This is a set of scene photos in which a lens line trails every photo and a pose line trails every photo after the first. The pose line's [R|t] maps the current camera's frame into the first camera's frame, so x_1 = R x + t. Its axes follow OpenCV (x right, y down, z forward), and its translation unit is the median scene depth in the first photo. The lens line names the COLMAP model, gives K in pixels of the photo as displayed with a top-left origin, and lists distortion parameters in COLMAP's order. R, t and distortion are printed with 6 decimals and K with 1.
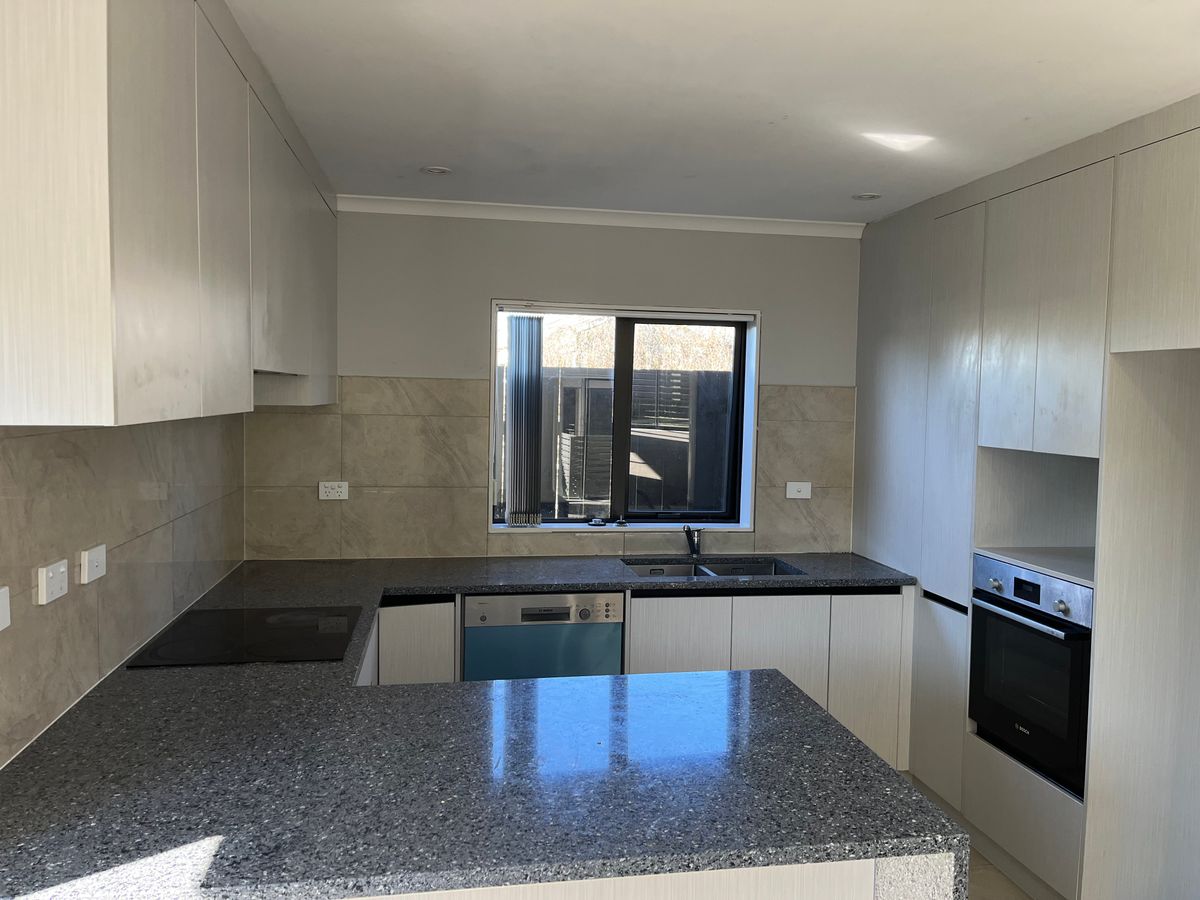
lens RADIAL K [[908.4, 0, 600.0], [0, 908.4, 450.0], [0, 0, 1]] dist [0.054863, -0.000397]
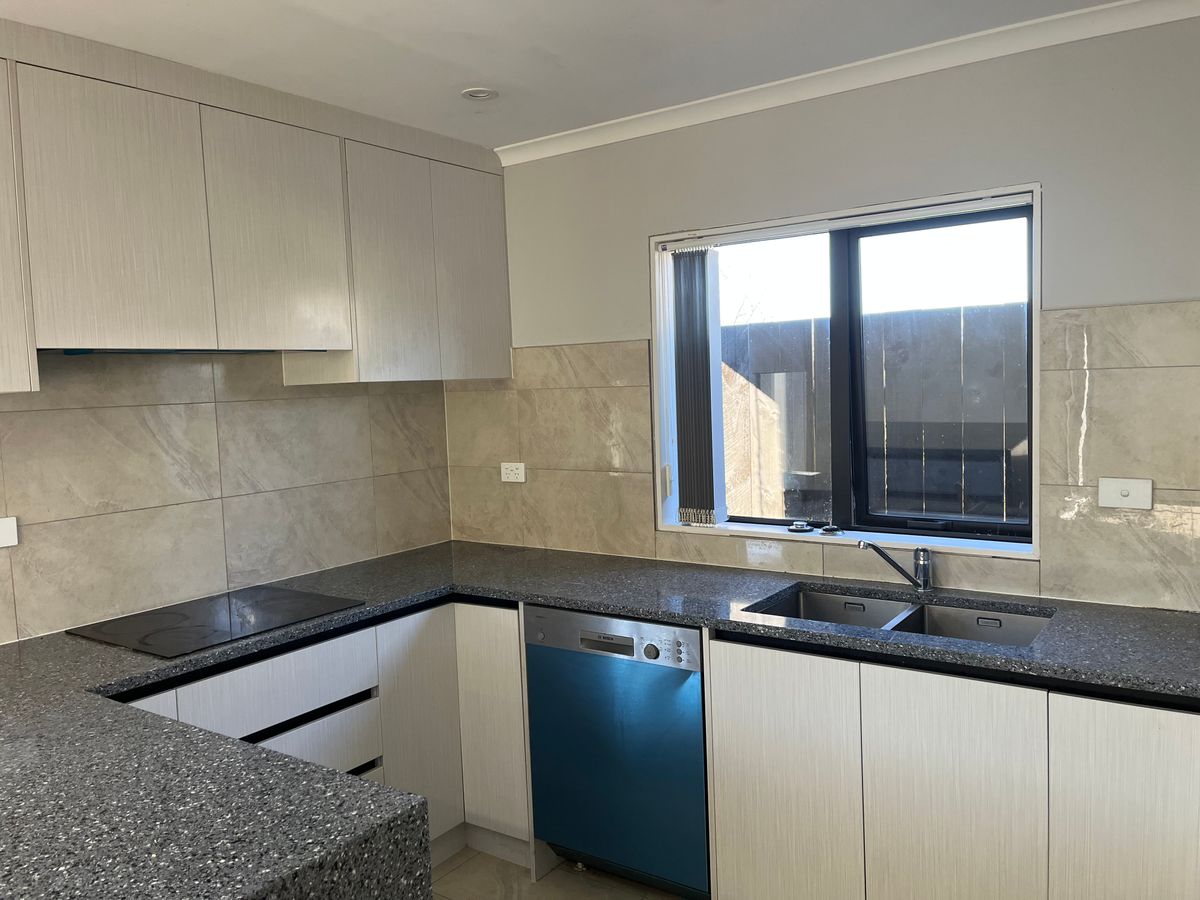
lens RADIAL K [[903.7, 0, 600.0], [0, 903.7, 450.0], [0, 0, 1]] dist [0.003617, -0.000192]
pose [[0.695113, 0.008423, -0.718851, 0.426557], [0.011433, 0.999675, 0.022769, 0.001662], [0.718810, -0.024045, 0.694791, 0.422106]]
